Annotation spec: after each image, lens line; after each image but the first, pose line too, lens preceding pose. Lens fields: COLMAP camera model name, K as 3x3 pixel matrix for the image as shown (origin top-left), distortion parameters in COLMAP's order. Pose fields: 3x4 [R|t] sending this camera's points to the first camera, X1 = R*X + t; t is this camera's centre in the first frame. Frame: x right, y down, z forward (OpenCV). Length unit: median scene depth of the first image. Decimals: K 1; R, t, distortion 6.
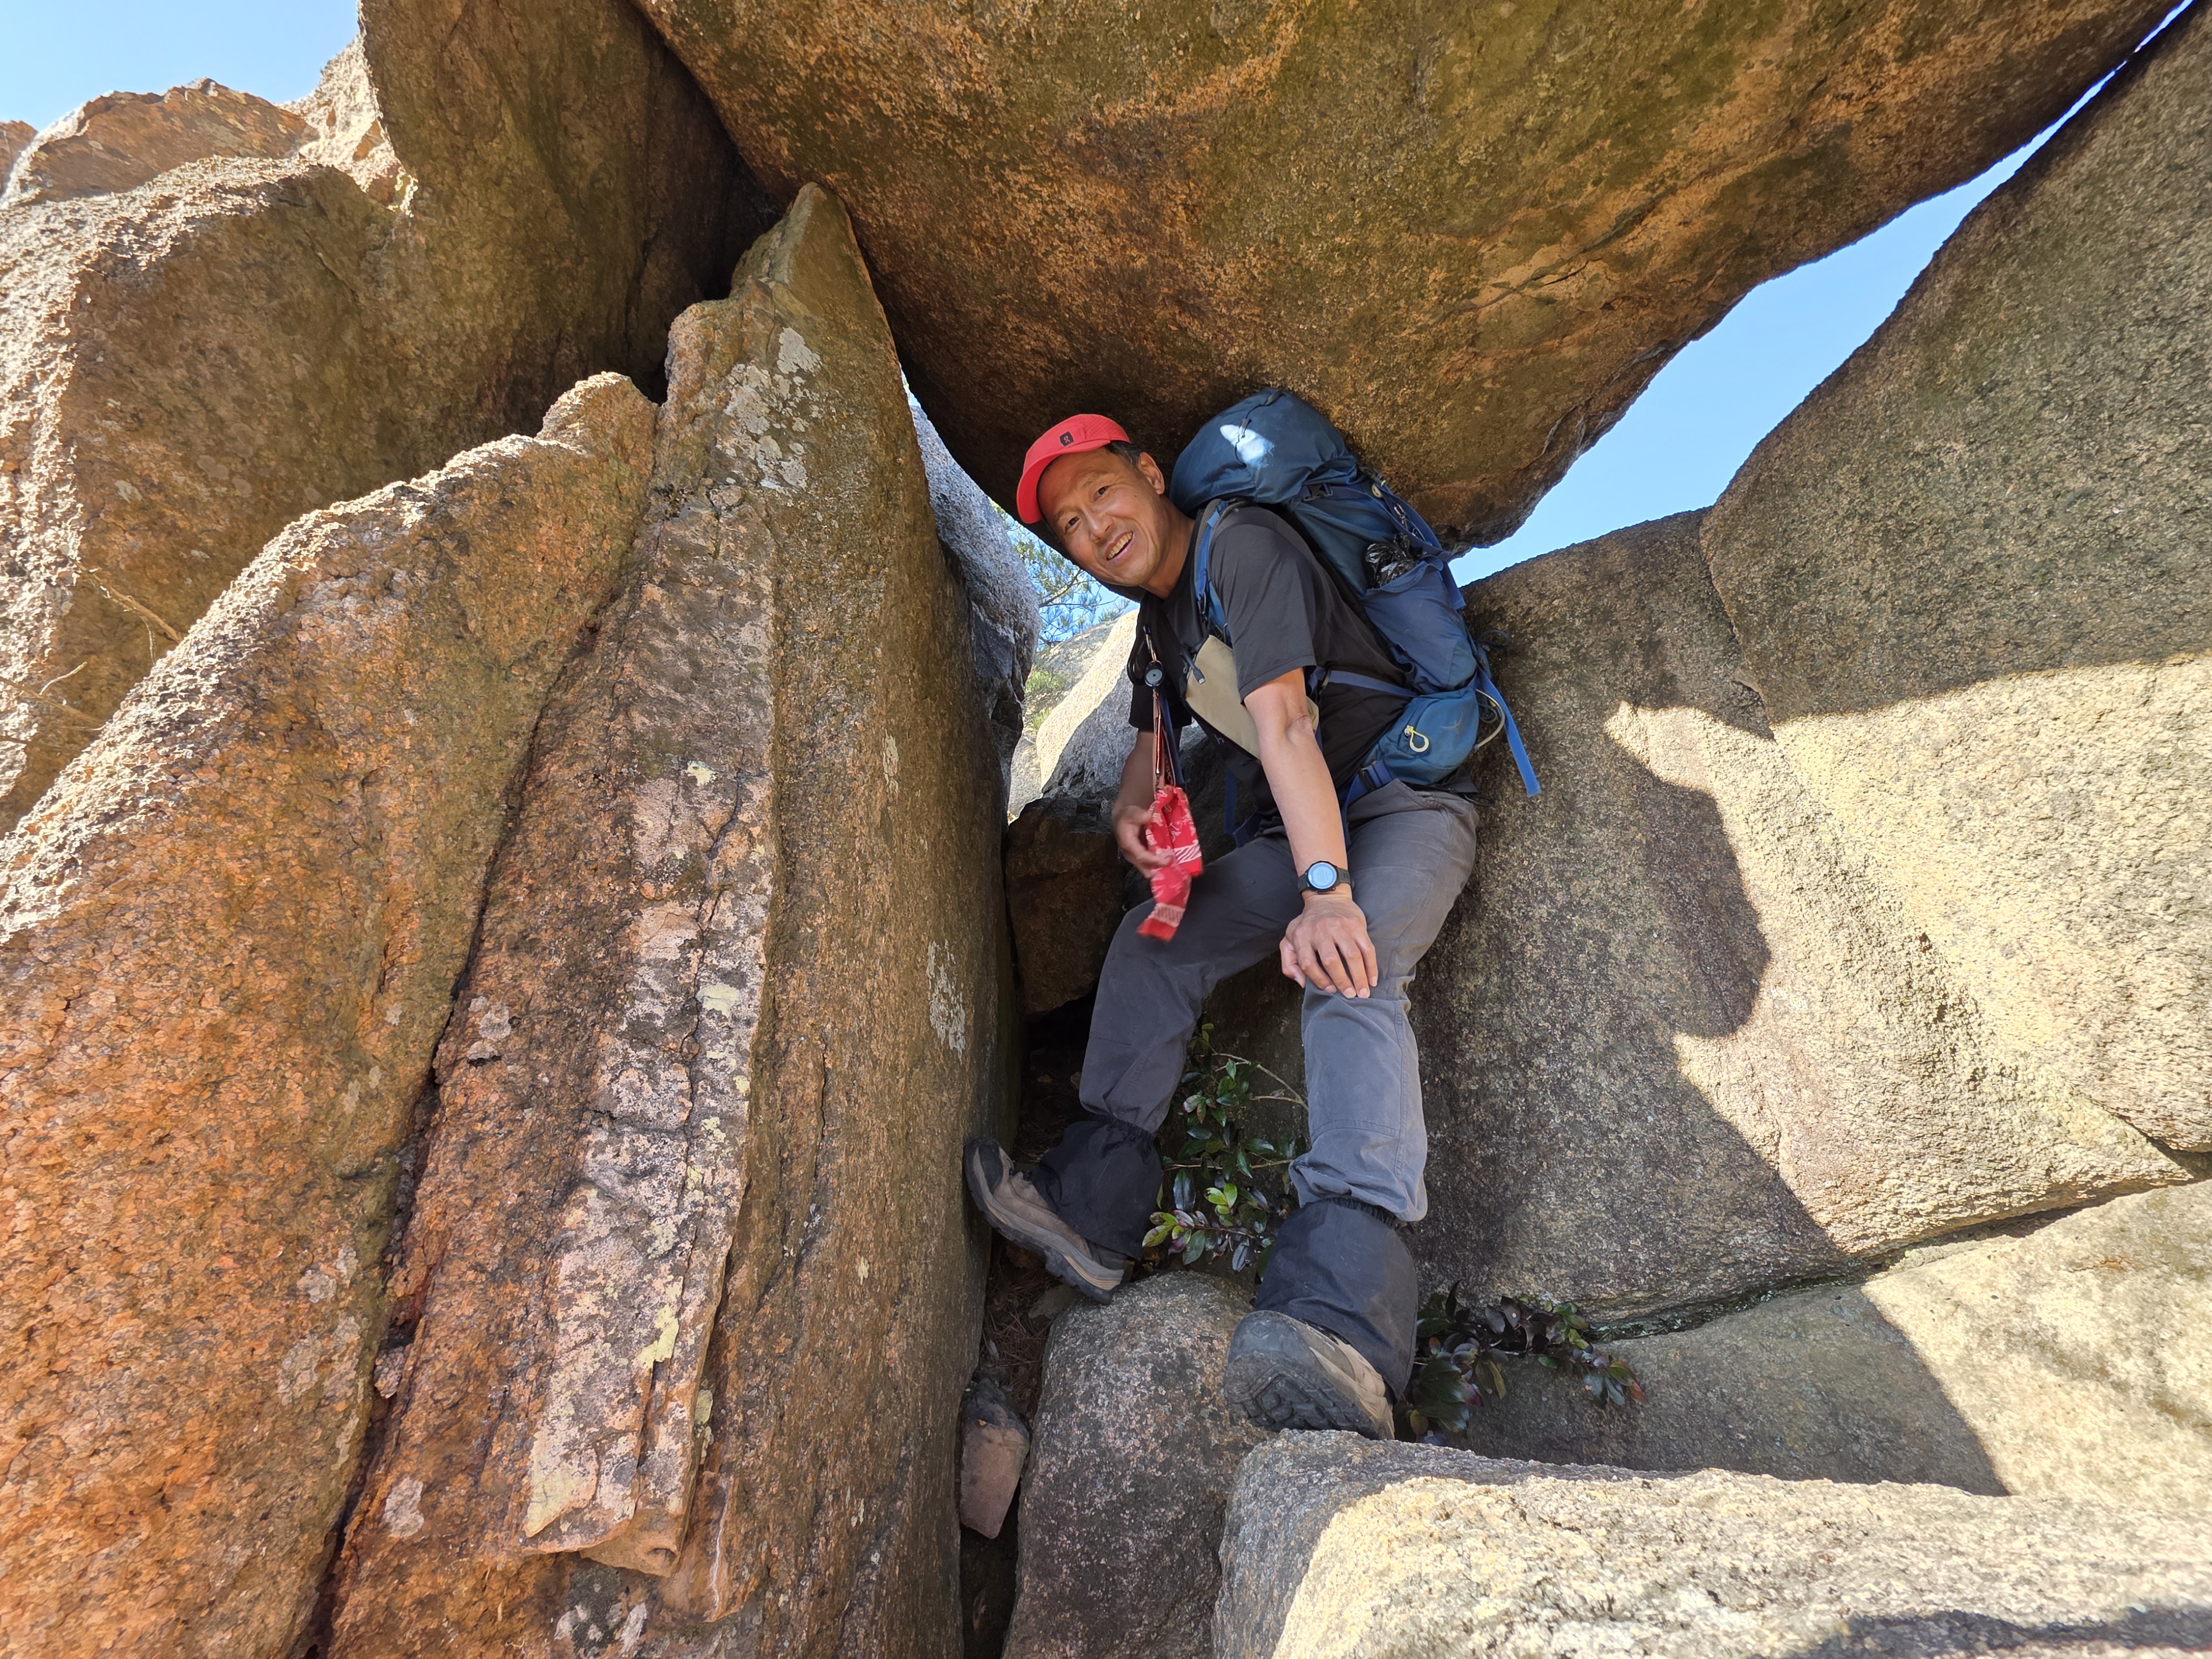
lens RADIAL K [[880.7, 0, 1131.8], [0, 880.7, 831.9], [0, 0, 1]] dist [0.010595, 0.000031]
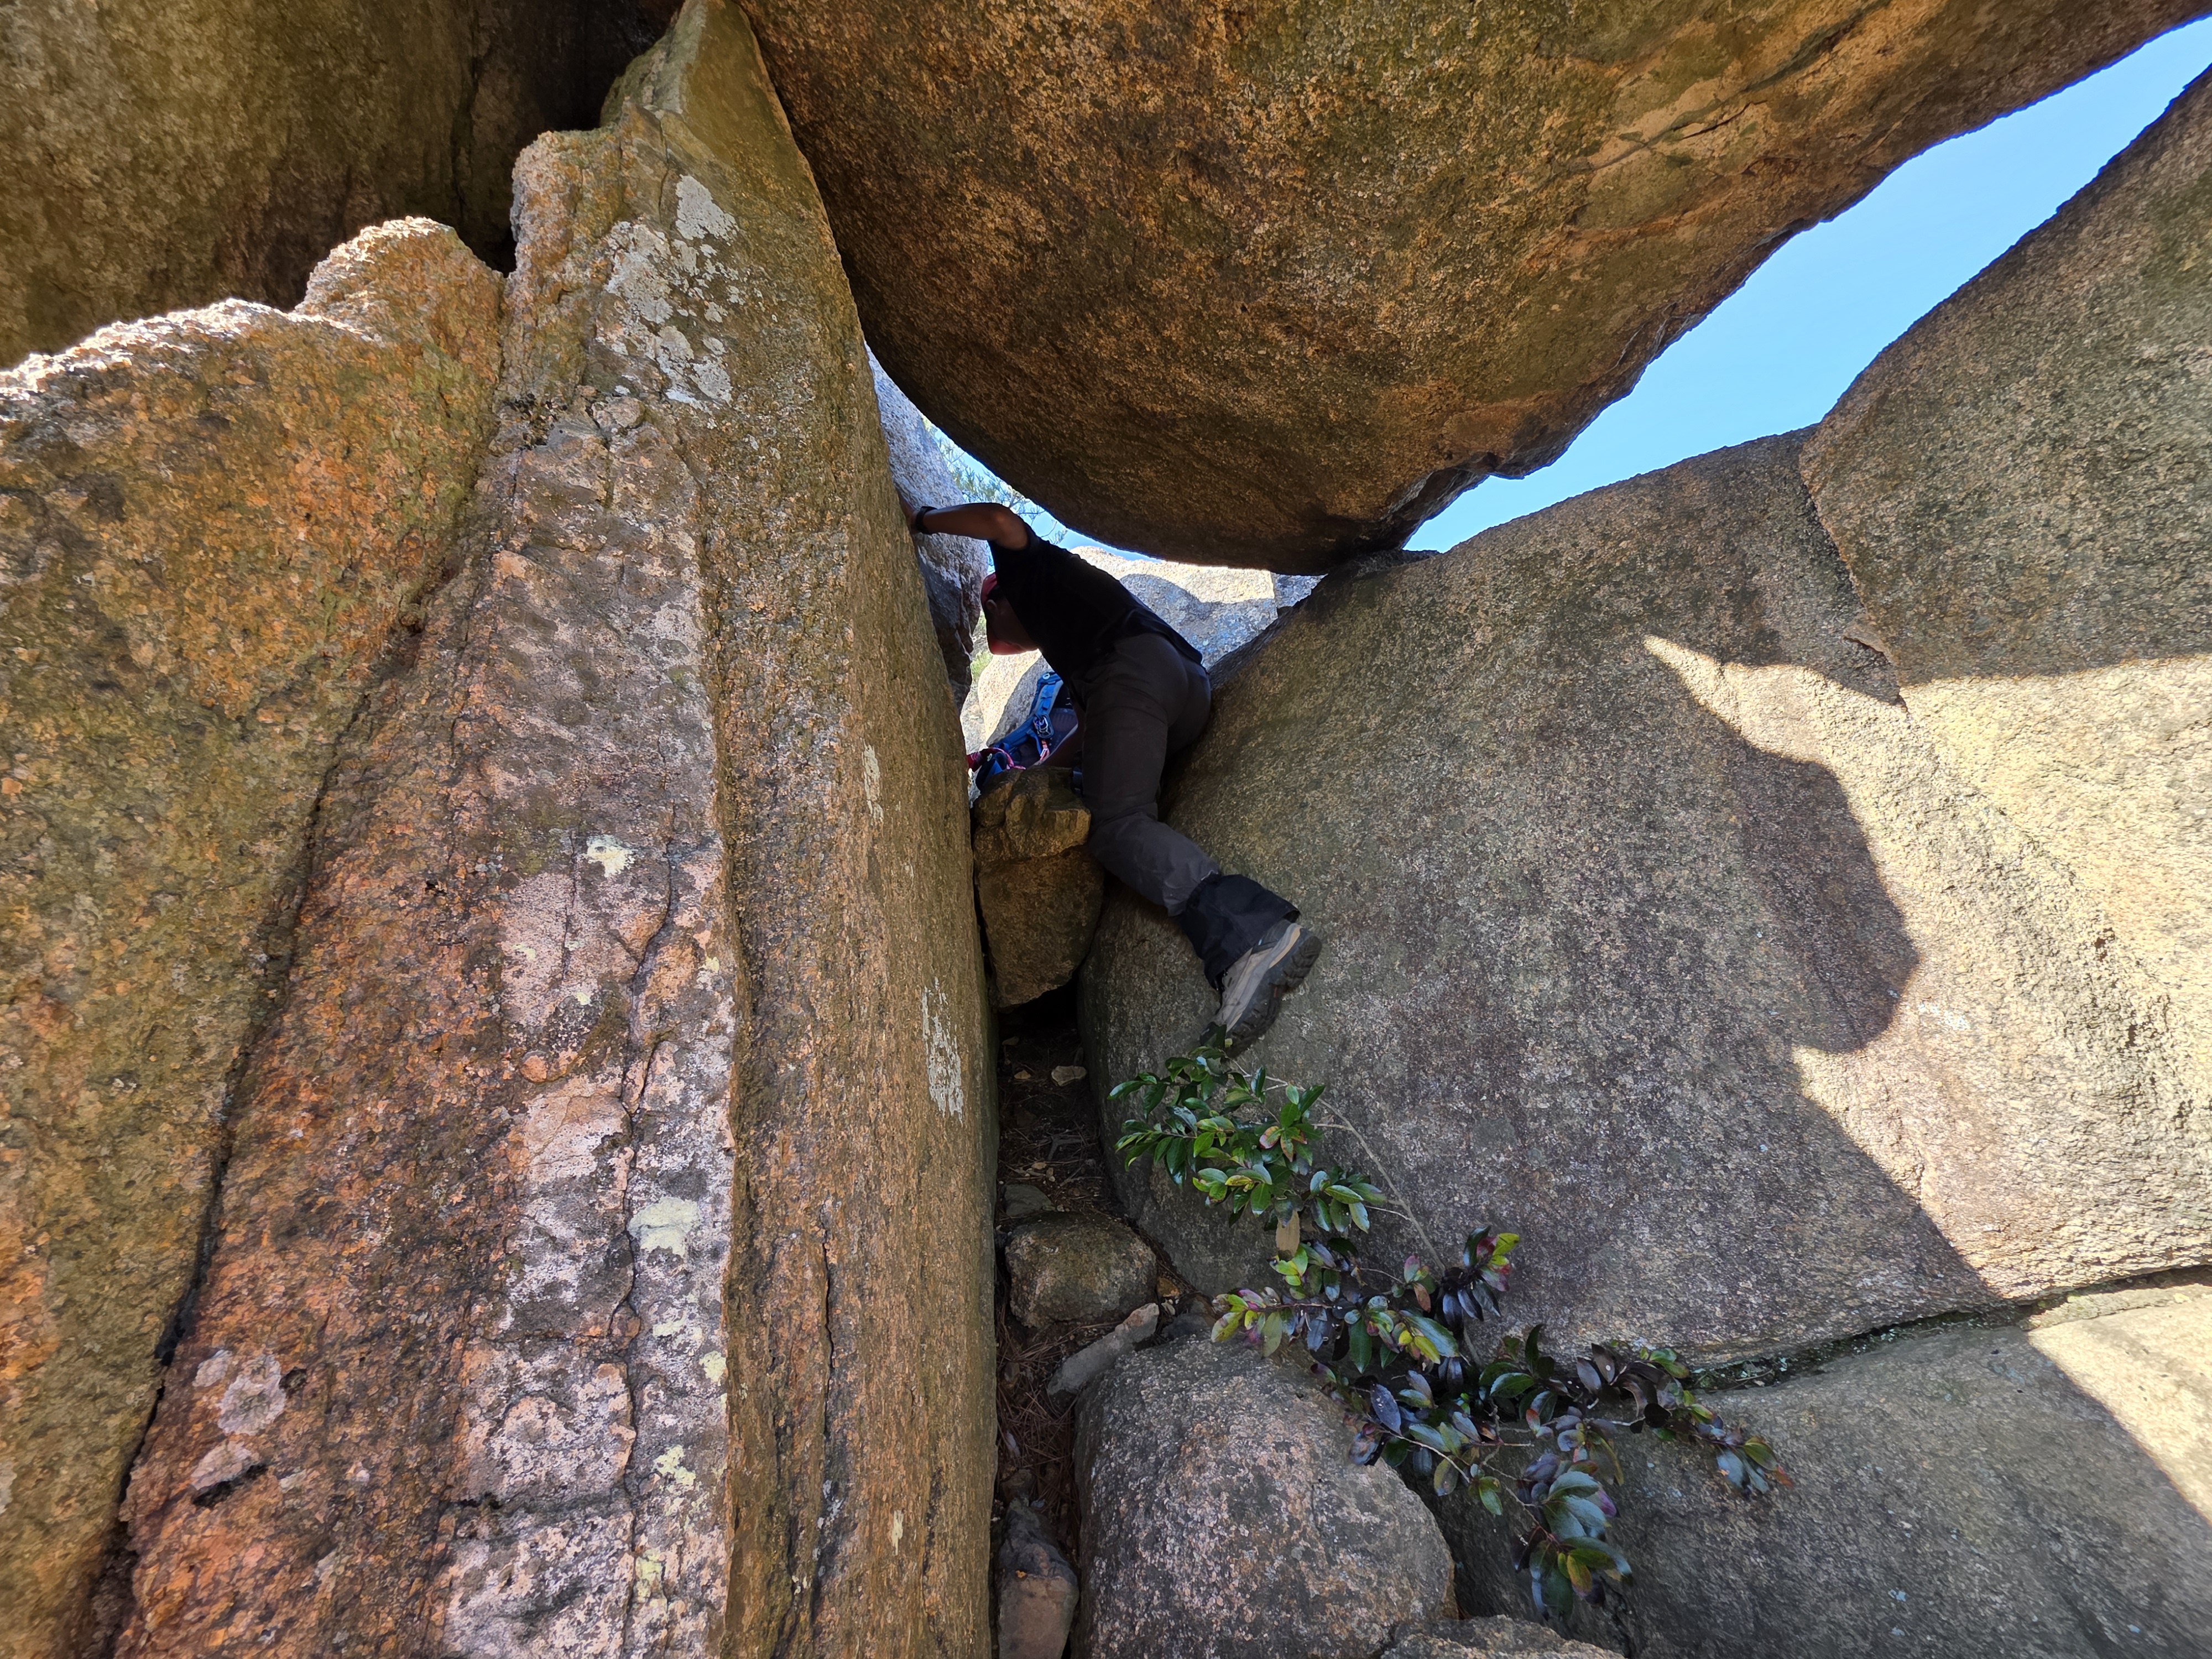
lens RADIAL K [[889.8, 0, 1138.5], [0, 889.8, 834.3], [0, 0, 1]] dist [0.007594, 0.000124]
pose [[0.996225, -0.035864, 0.079057, -0.113006], [0.030187, 0.996957, 0.071869, -0.084462], [-0.081394, -0.069211, 0.994276, 0.235519]]
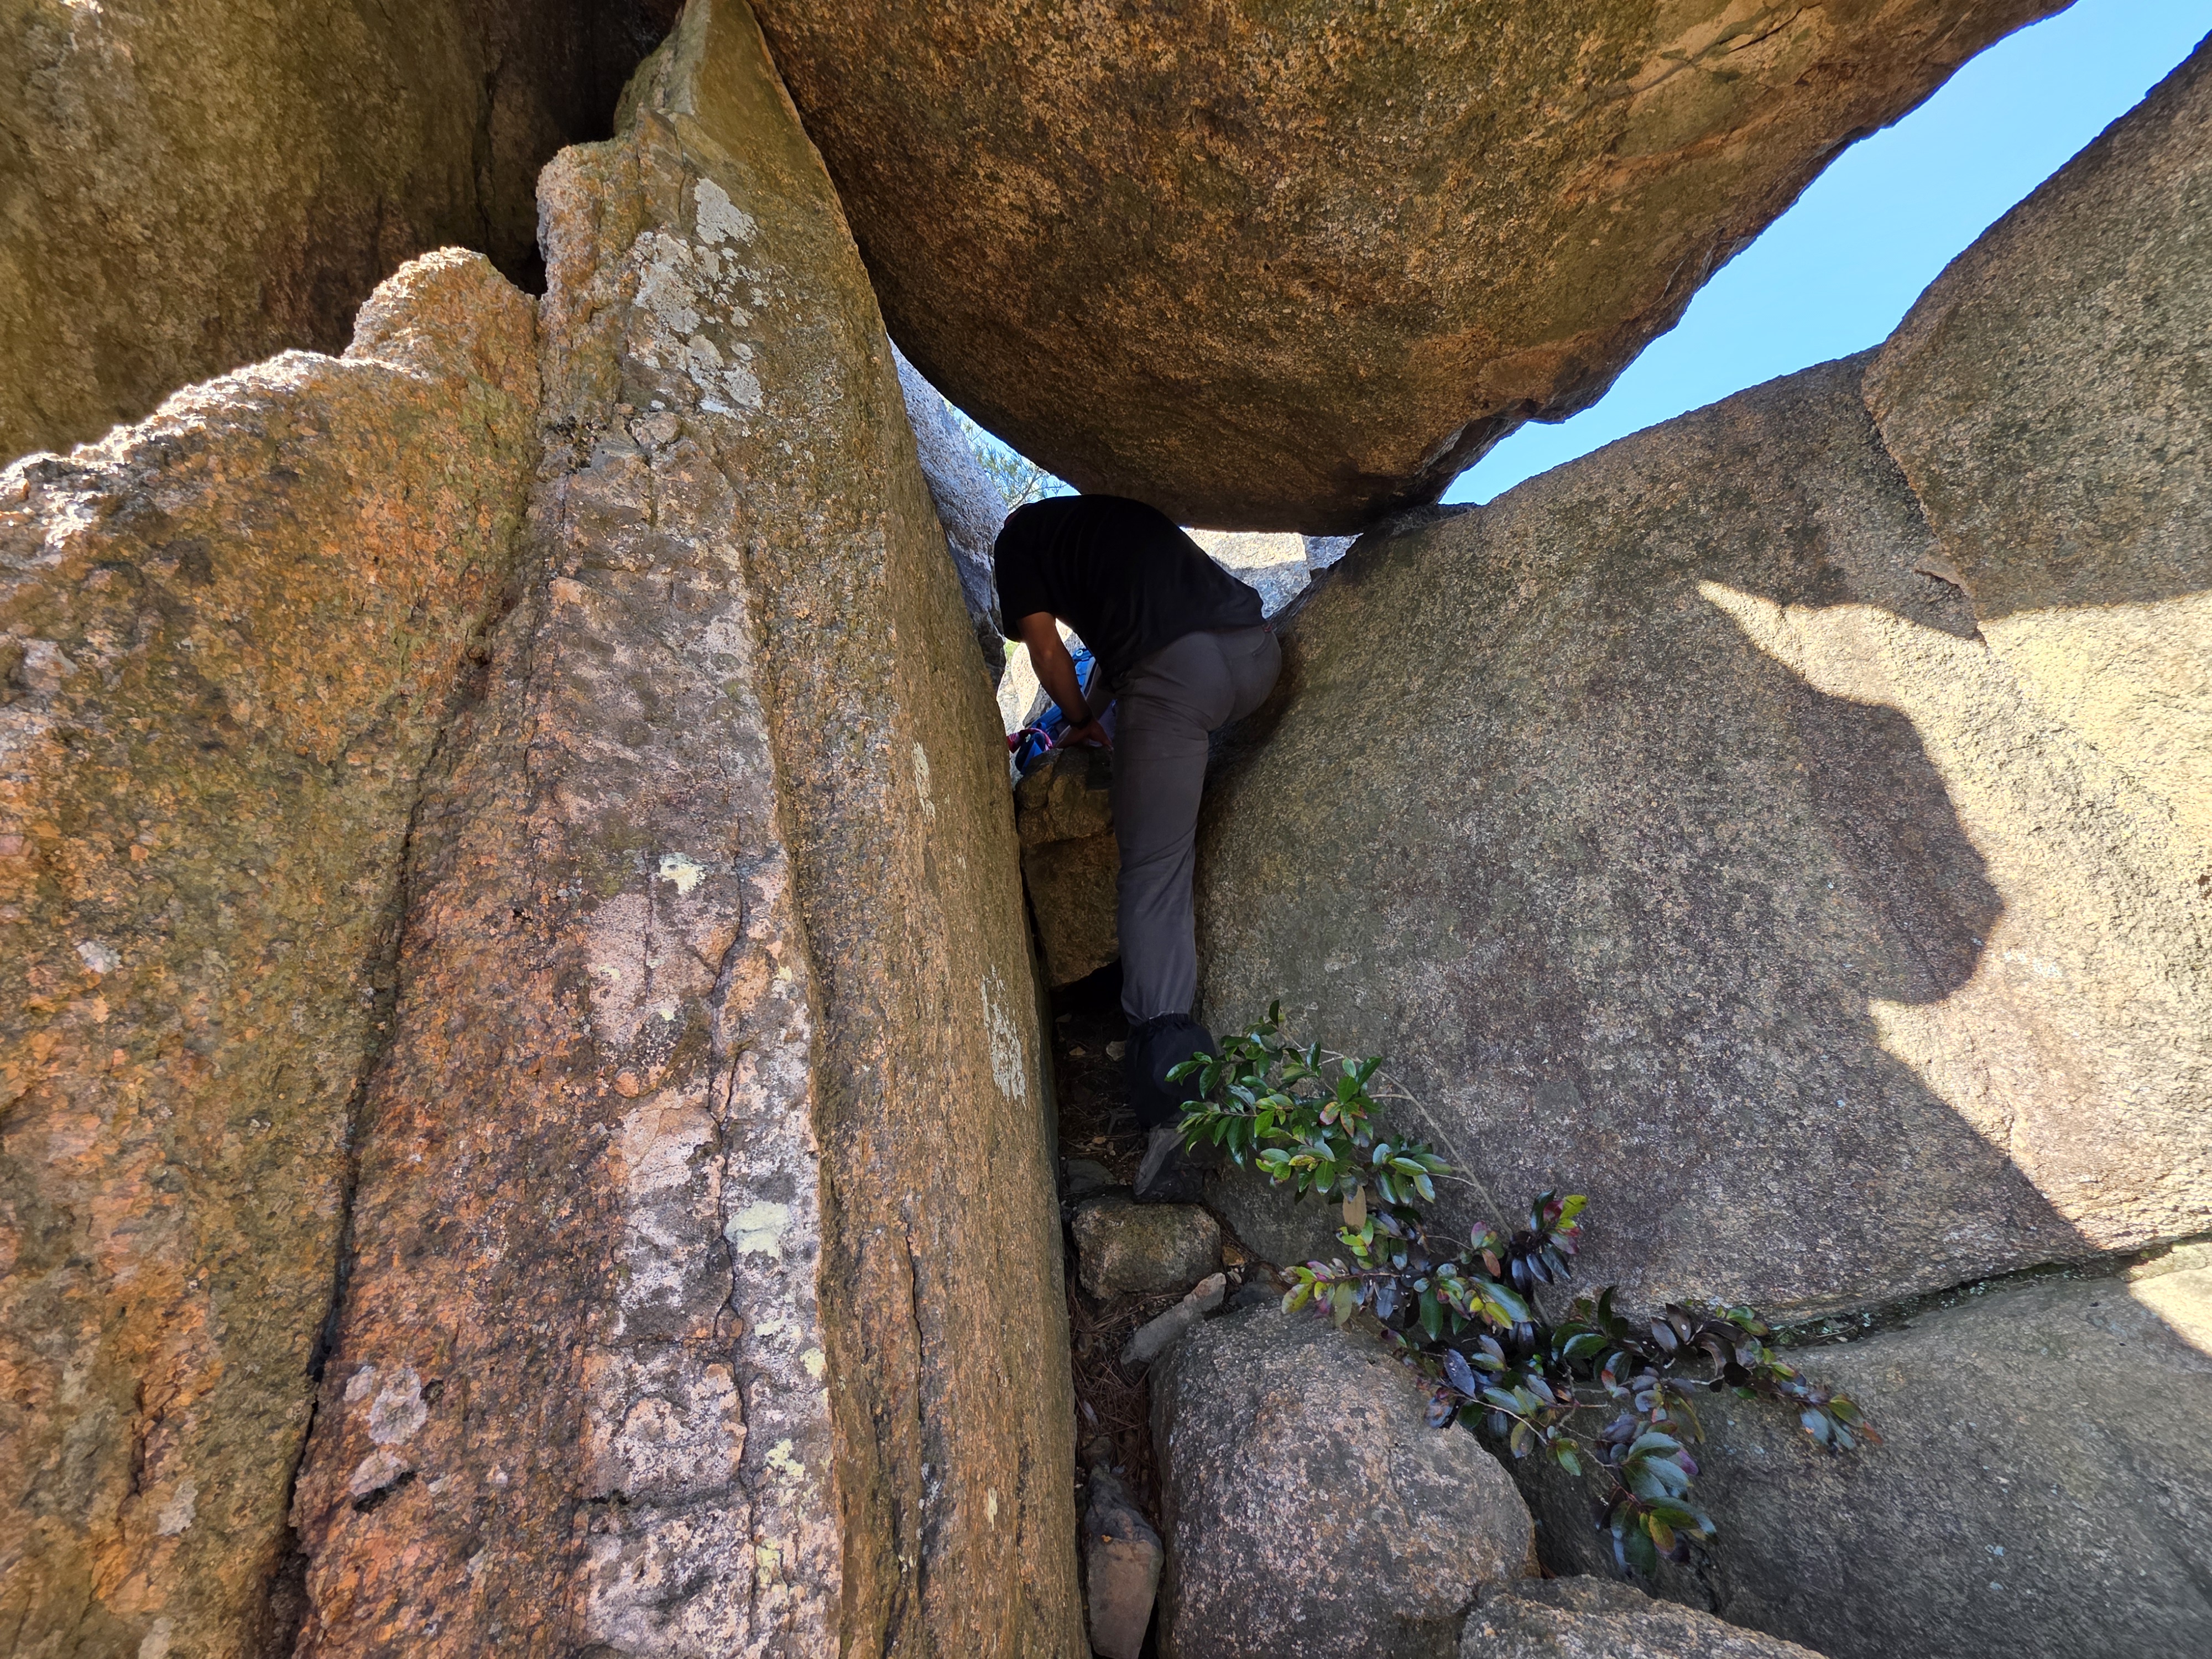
lens RADIAL K [[889.8, 0, 1138.5], [0, 889.8, 834.3], [0, 0, 1]] dist [0.007594, 0.000124]
pose [[0.995749, -0.085885, 0.033270, -0.122364], [0.082092, 0.991369, 0.102214, -0.097406], [-0.041762, -0.099049, 0.994206, 0.238153]]
